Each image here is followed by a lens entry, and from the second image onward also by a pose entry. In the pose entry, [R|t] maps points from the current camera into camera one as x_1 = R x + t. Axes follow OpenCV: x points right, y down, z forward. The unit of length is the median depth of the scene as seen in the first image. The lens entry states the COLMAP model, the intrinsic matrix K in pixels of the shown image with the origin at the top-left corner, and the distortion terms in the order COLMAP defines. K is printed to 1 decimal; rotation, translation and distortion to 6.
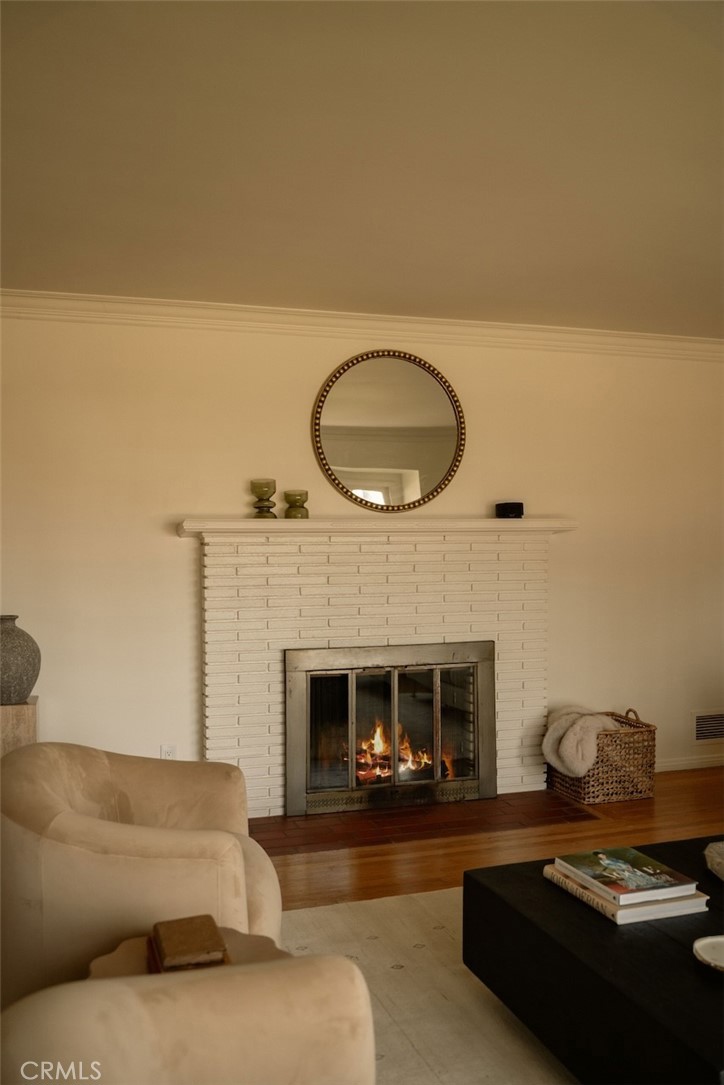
lens RADIAL K [[928.2, 0, 362.0], [0, 928.2, 542.5], [0, 0, 1]] dist [-0.009587, -0.007915]
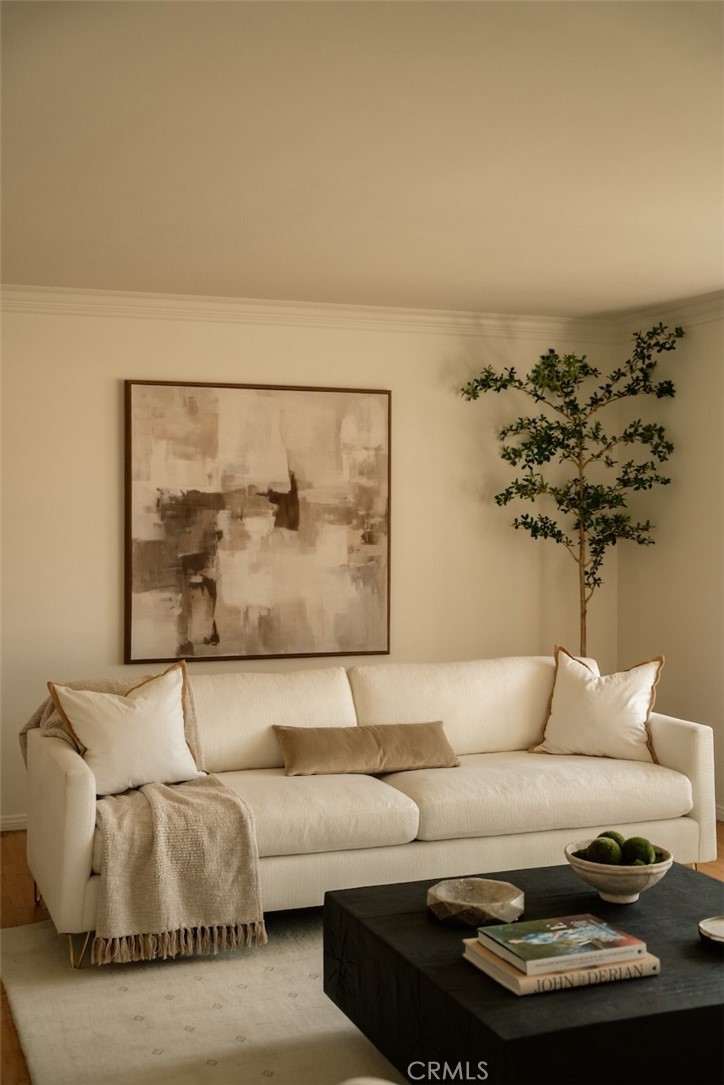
lens RADIAL K [[1284.3, 0, 362.0], [0, 1284.3, 542.5], [0, 0, 1]] dist [0.011242, 0.014725]
pose [[-0.044383, -0.001840, 0.999013, -0.475381], [0.008390, 0.999962, 0.002215, -0.003381], [-0.998979, 0.008480, -0.044366, 0.672222]]
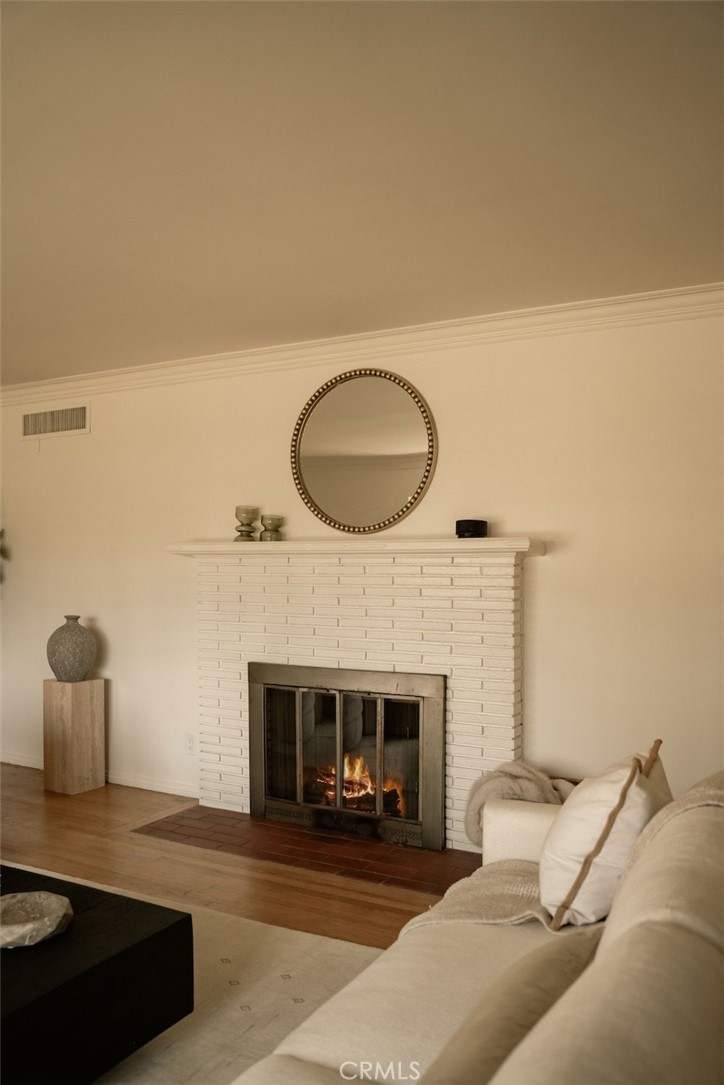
lens RADIAL K [[881.3, 0, 362.0], [0, 881.3, 542.5], [0, 0, 1]] dist [-0.060881, 0.000681]
pose [[0.682631, -0.009186, -0.730706, 0.730443], [-0.007208, 0.999788, -0.019302, -0.005162], [0.730728, 0.018444, 0.682420, 0.374938]]
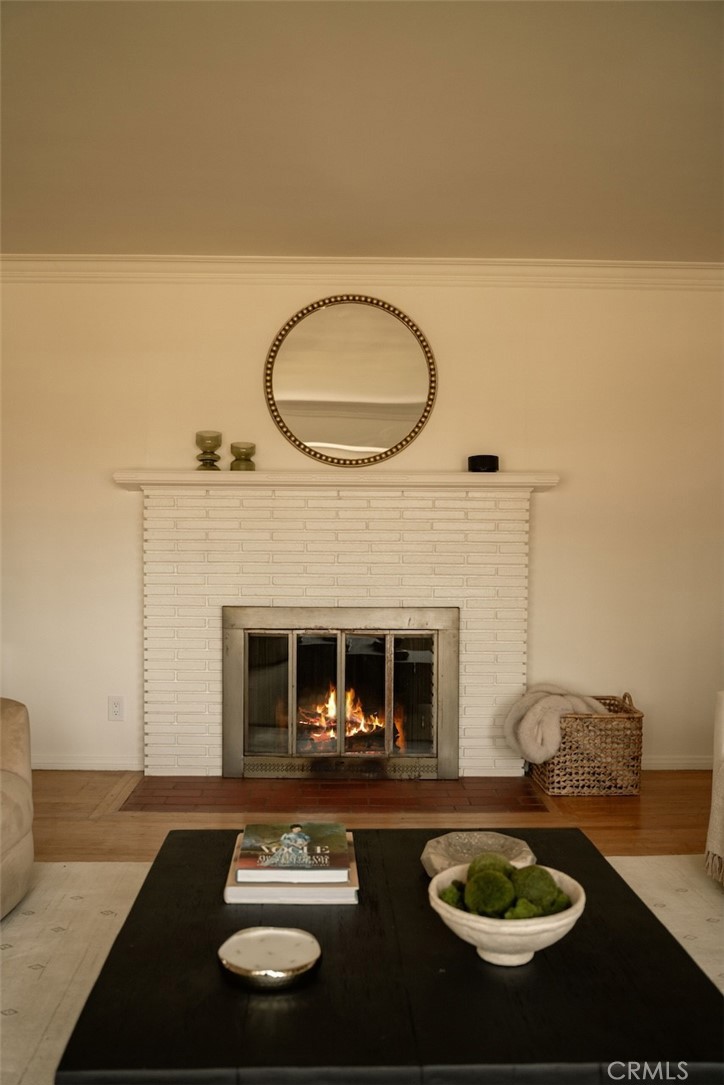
lens RADIAL K [[921.1, 0, 362.2], [0, 921.1, 524.3], [0, 0, 1]] dist [-0.049110, 0.001715]
pose [[0.957711, 0.010643, -0.287535, 0.319681], [-0.013487, 0.999878, -0.007912, 0.034110], [0.287415, 0.011455, 0.957738, 0.112447]]
